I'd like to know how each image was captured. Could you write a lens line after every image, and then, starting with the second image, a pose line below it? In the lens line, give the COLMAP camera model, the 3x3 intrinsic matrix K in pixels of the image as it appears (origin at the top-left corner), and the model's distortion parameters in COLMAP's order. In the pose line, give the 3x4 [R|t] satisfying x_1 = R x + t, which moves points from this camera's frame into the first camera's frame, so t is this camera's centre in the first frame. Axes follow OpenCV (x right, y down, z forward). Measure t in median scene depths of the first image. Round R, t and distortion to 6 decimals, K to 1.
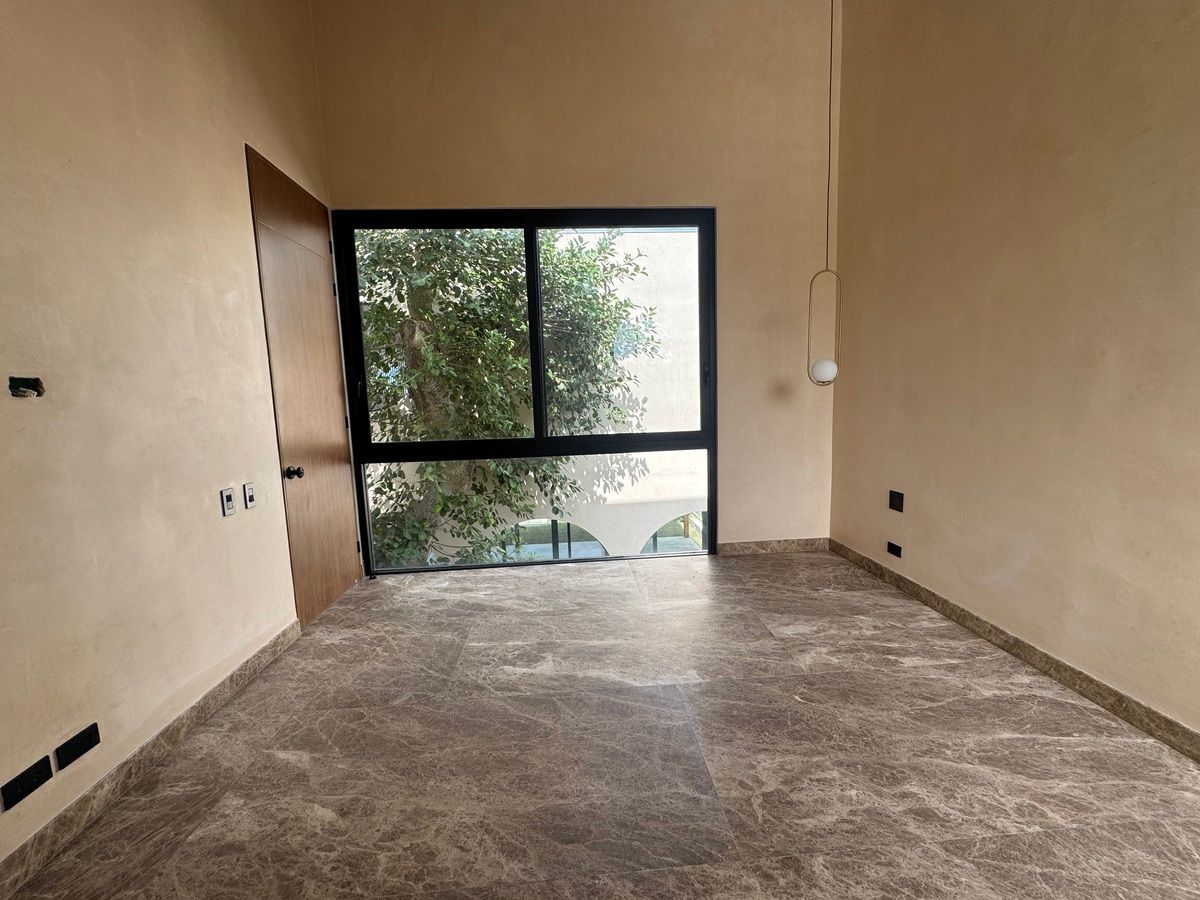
lens RADIAL K [[478.7, 0, 600.7], [0, 478.7, 449.7], [0, 0, 1]] dist [-0.002818, 0.000377]
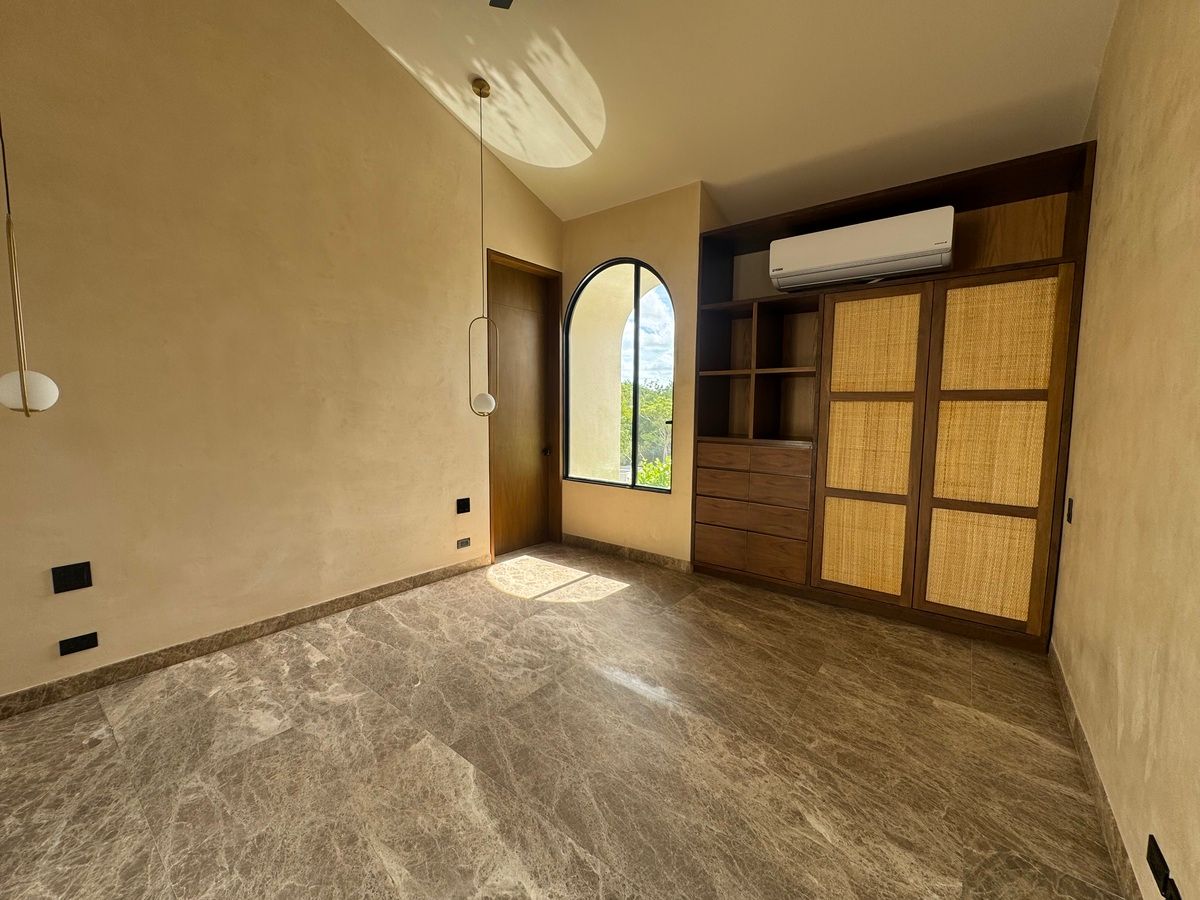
lens RADIAL K [[478.7, 0, 598.9], [0, 478.7, 451.4], [0, 0, 1]] dist [-0.002818, 0.000377]
pose [[-0.741854, -0.034771, 0.669660, -0.634441], [0.092854, 0.983707, 0.153942, -0.165655], [-0.664102, 0.176383, -0.726538, 1.368818]]
